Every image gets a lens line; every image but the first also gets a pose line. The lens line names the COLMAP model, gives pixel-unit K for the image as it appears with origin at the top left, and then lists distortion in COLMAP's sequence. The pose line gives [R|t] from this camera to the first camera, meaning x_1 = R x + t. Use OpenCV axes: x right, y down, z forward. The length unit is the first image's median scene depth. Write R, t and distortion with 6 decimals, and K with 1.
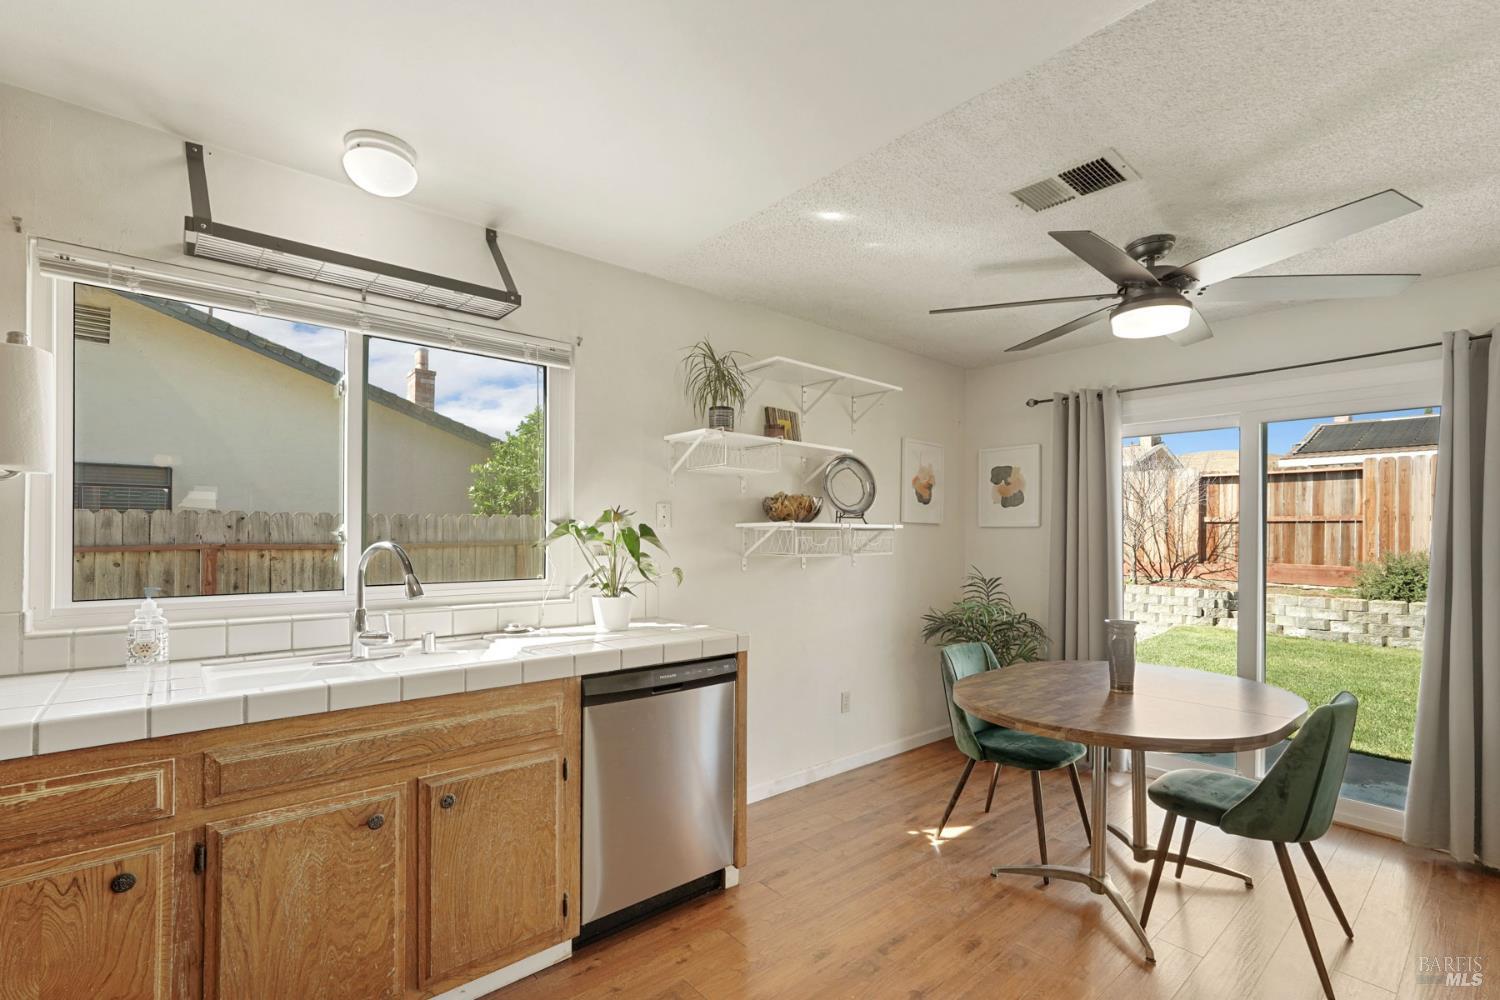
lens RADIAL K [[678.6, 0, 753.1], [0, 678.6, 532.5], [0, 0, 1]] dist [-0.018803, 0.010718]
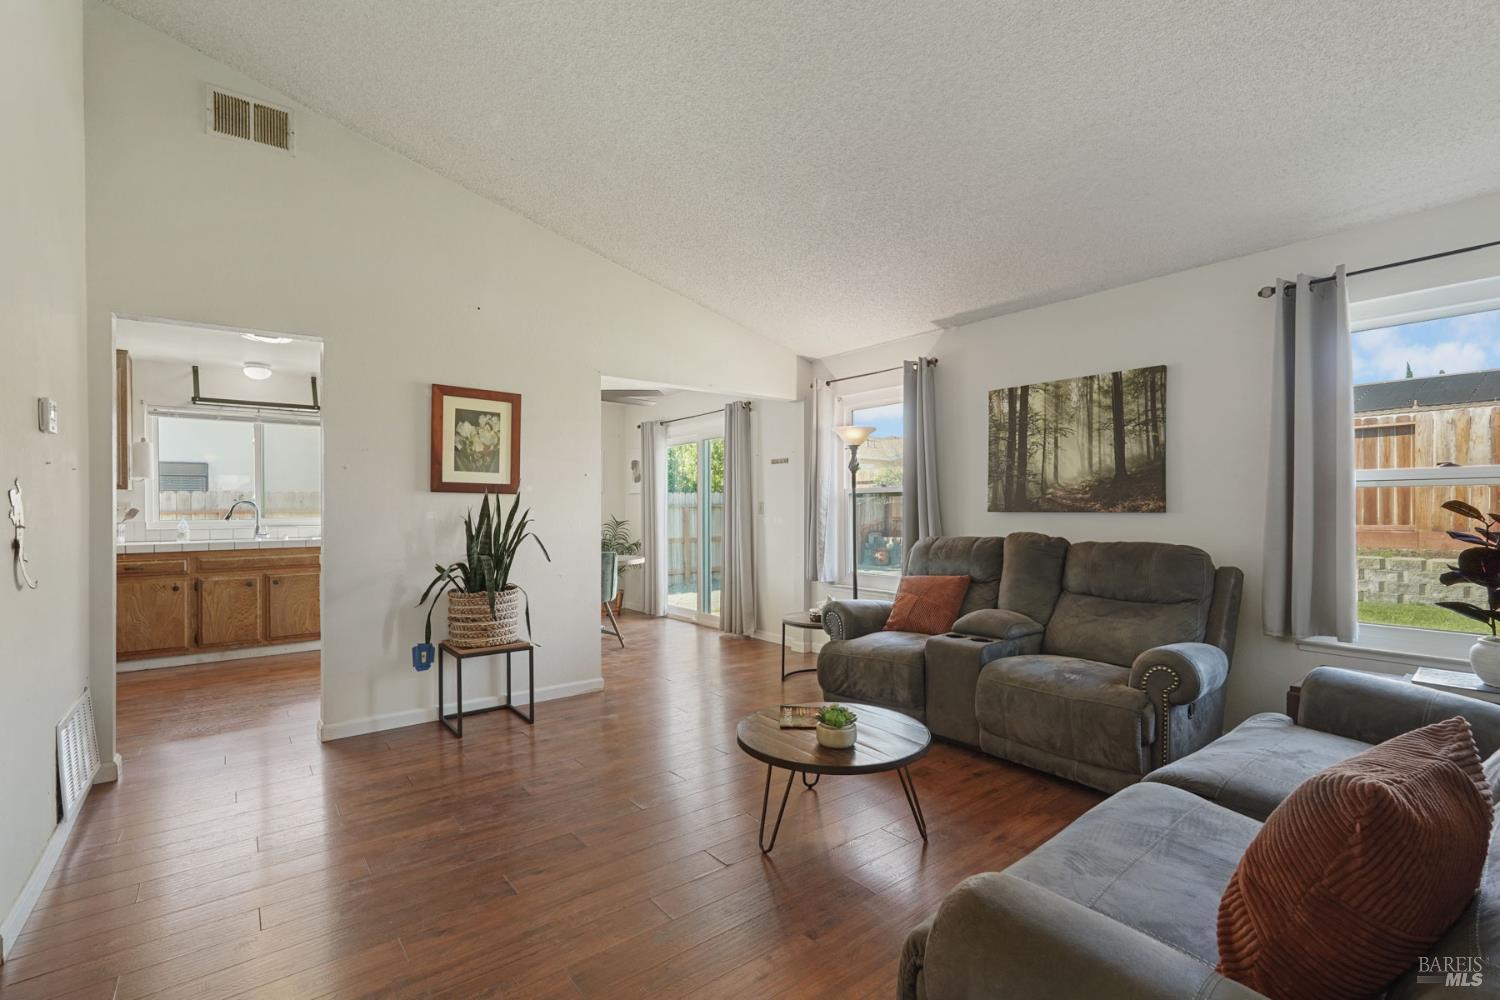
lens RADIAL K [[678.0, 0, 755.5], [0, 678.0, 511.5], [0, 0, 1]] dist [-0.000406, 0.000275]
pose [[0.998712, -0.013208, -0.048985, 1.809886], [0.013581, 0.999881, 0.007288, 0.074745], [0.048883, -0.007944, 0.998773, -1.906180]]
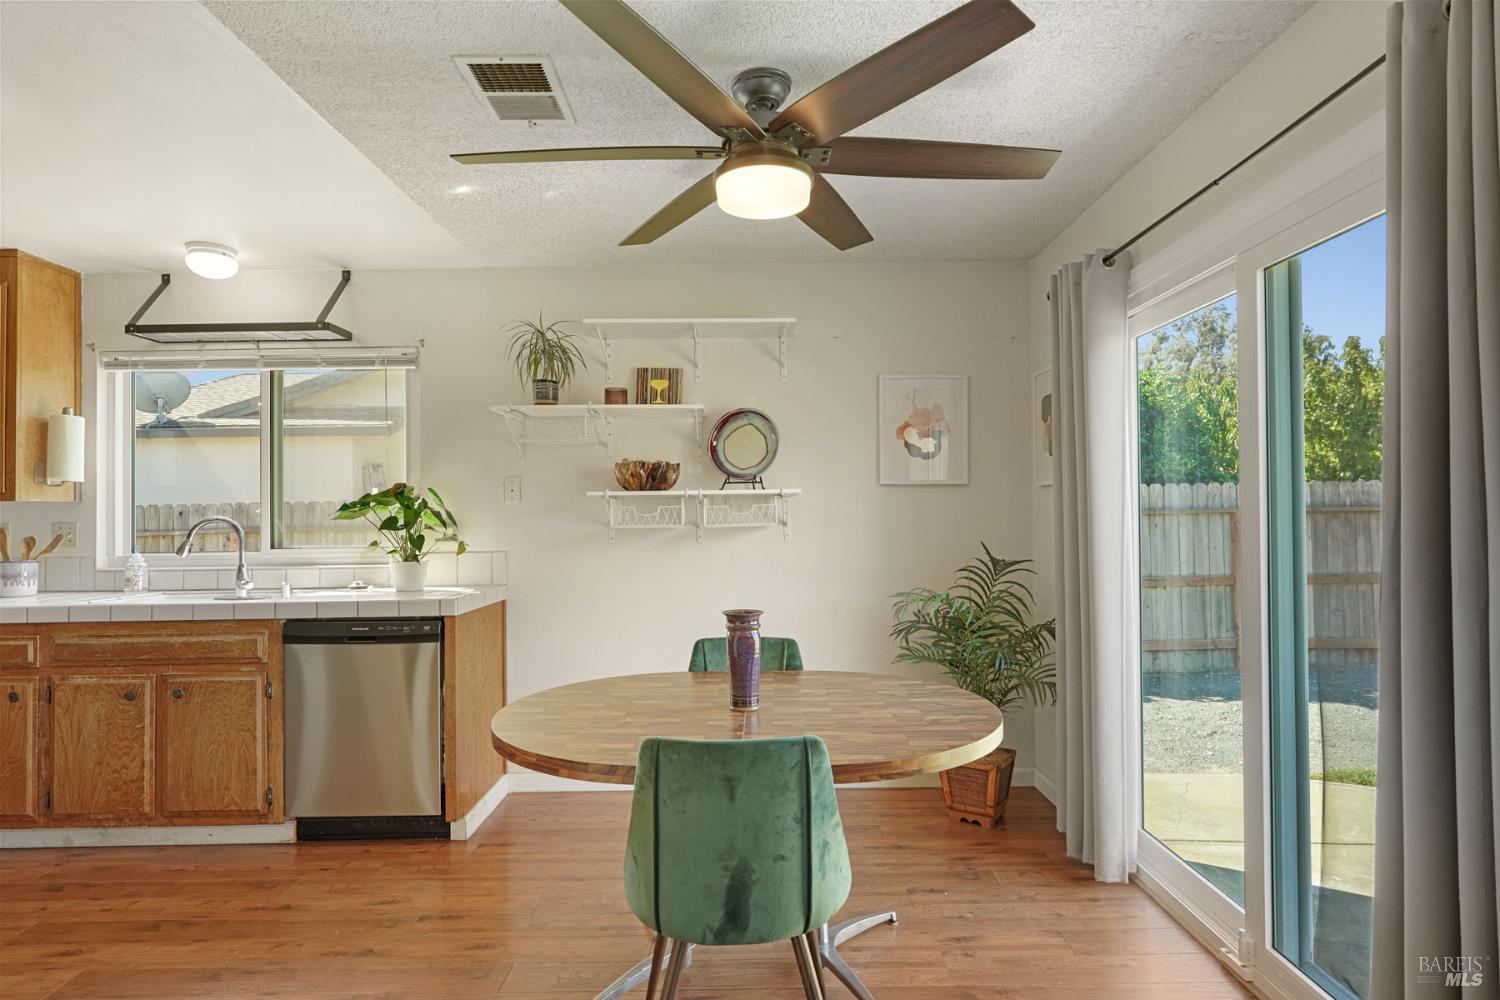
lens RADIAL K [[797.6, 0, 750.0], [0, 797.6, 500.0], [0, 0, 1]] dist [-0.002230, 0.002097]
pose [[0.753038, -0.026548, -0.657441, 1.530633], [0.020127, 0.999648, -0.017314, 0.032857], [0.657669, -0.000194, 0.753307, 0.486280]]
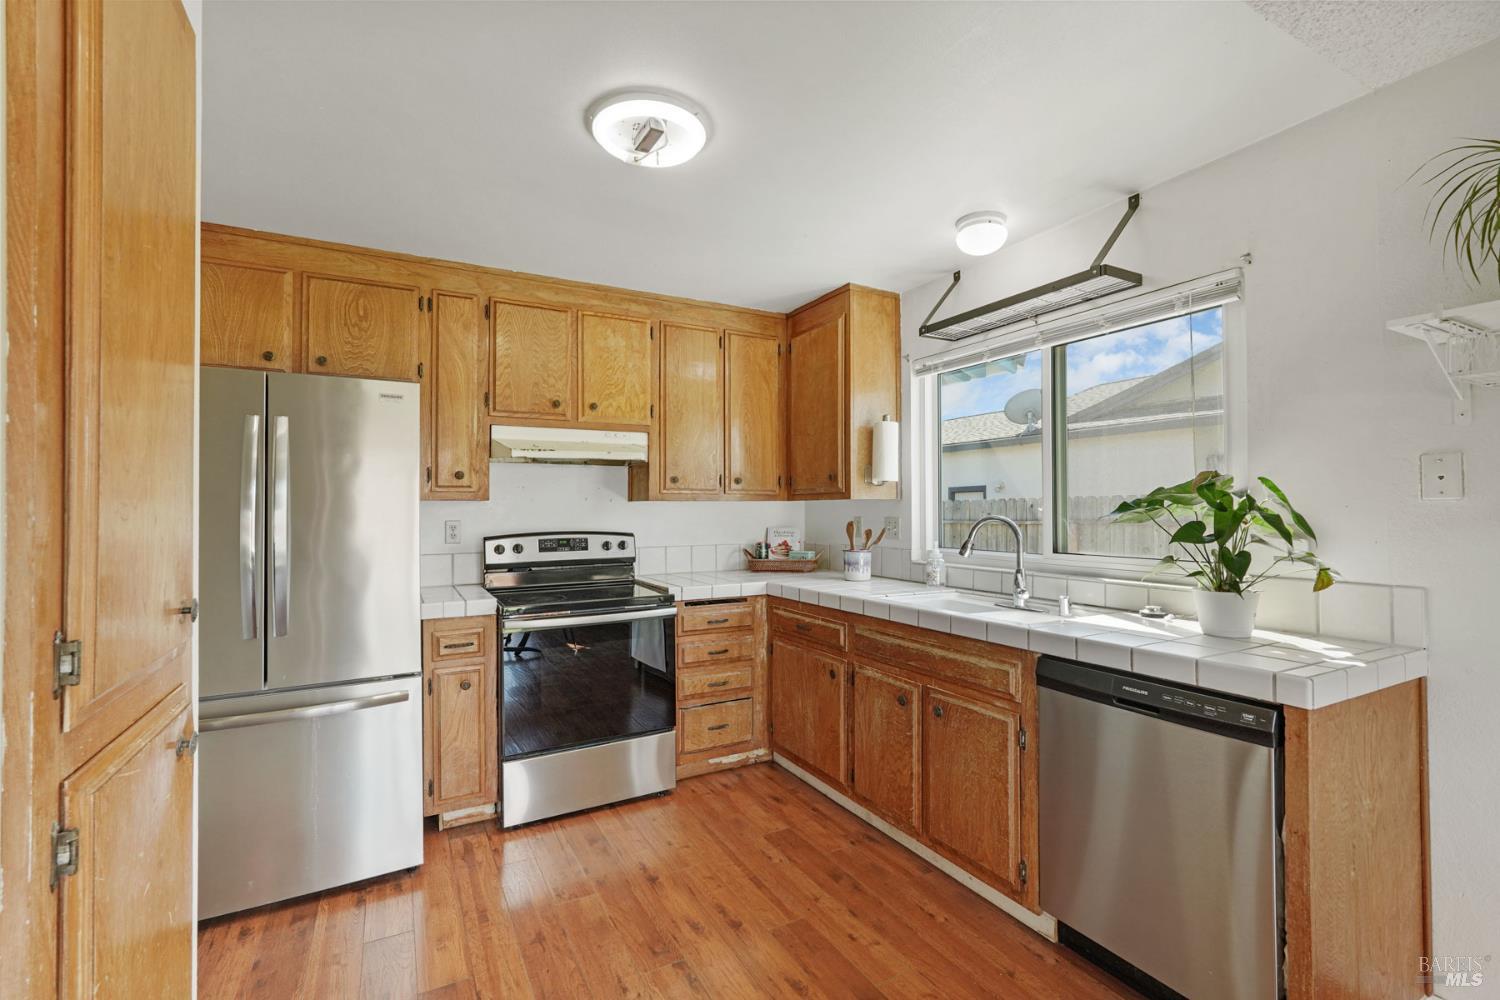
lens RADIAL K [[660.6, 0, 750.0], [0, 660.6, 500.0], [0, 0, 1]] dist [-0.016201, 0.006965]
pose [[-0.220387, -0.018405, -0.975239, 0.849367], [0.005806, 0.999779, -0.020180, 0.006194], [0.975395, -0.010110, -0.220231, 0.876477]]
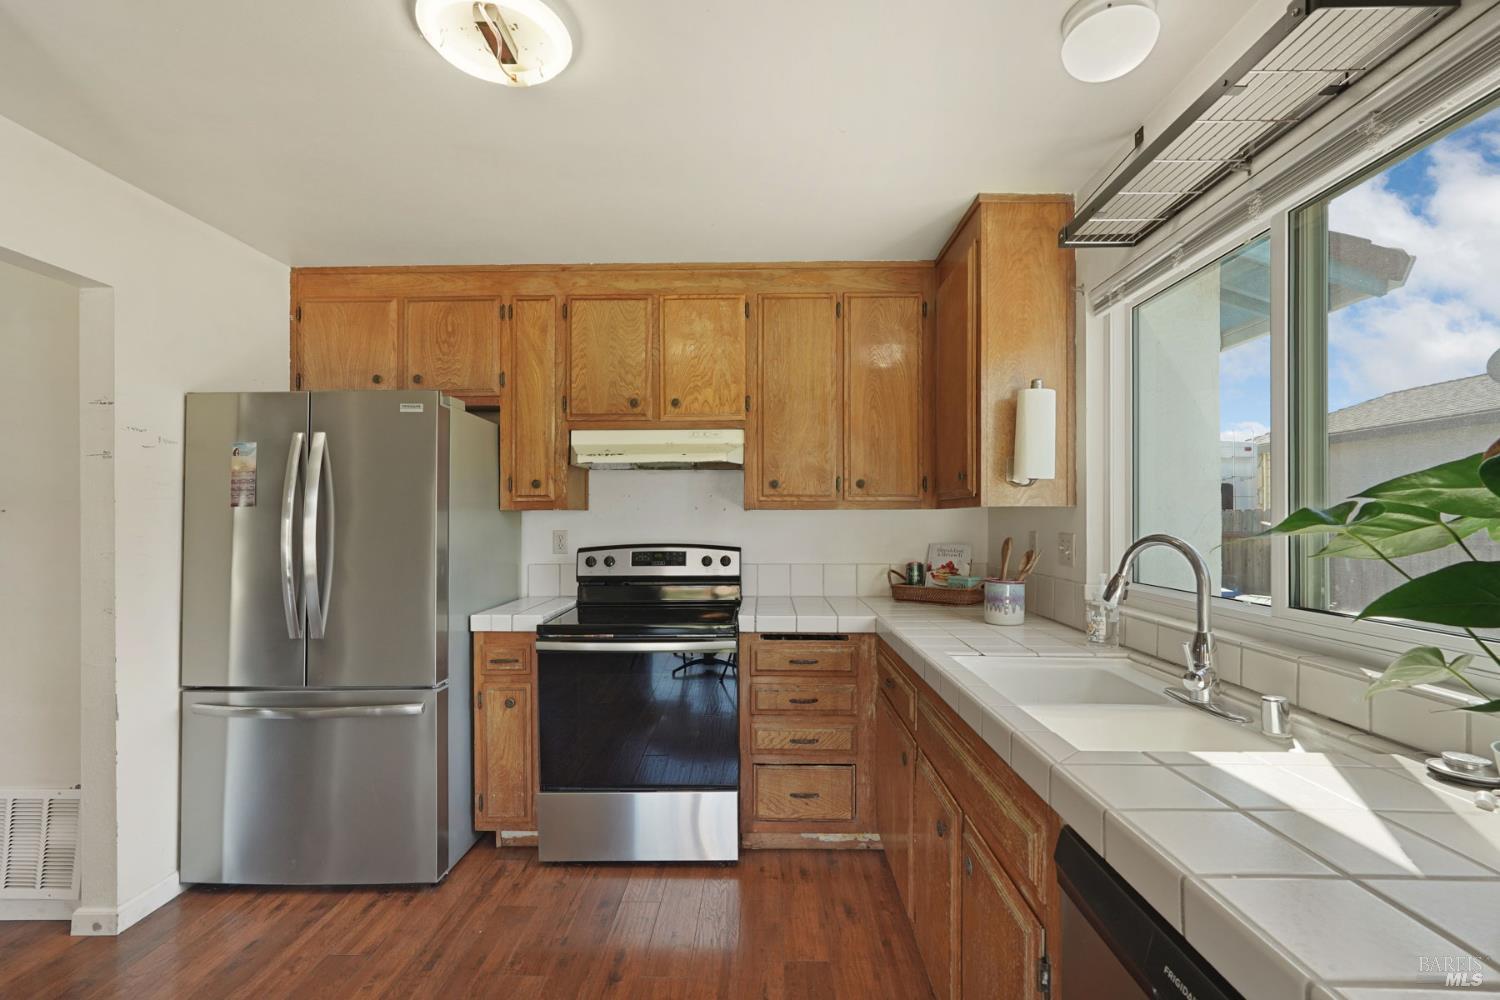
lens RADIAL K [[668.7, 0, 751.5], [0, 668.7, 514.4], [0, 0, 1]] dist [-0.016819, 0.008847]
pose [[-0.673398, -0.009786, -0.739215, 0.275904], [-0.000768, 0.999921, -0.012538, 0.000648], [0.739280, -0.007875, -0.673352, 1.262565]]
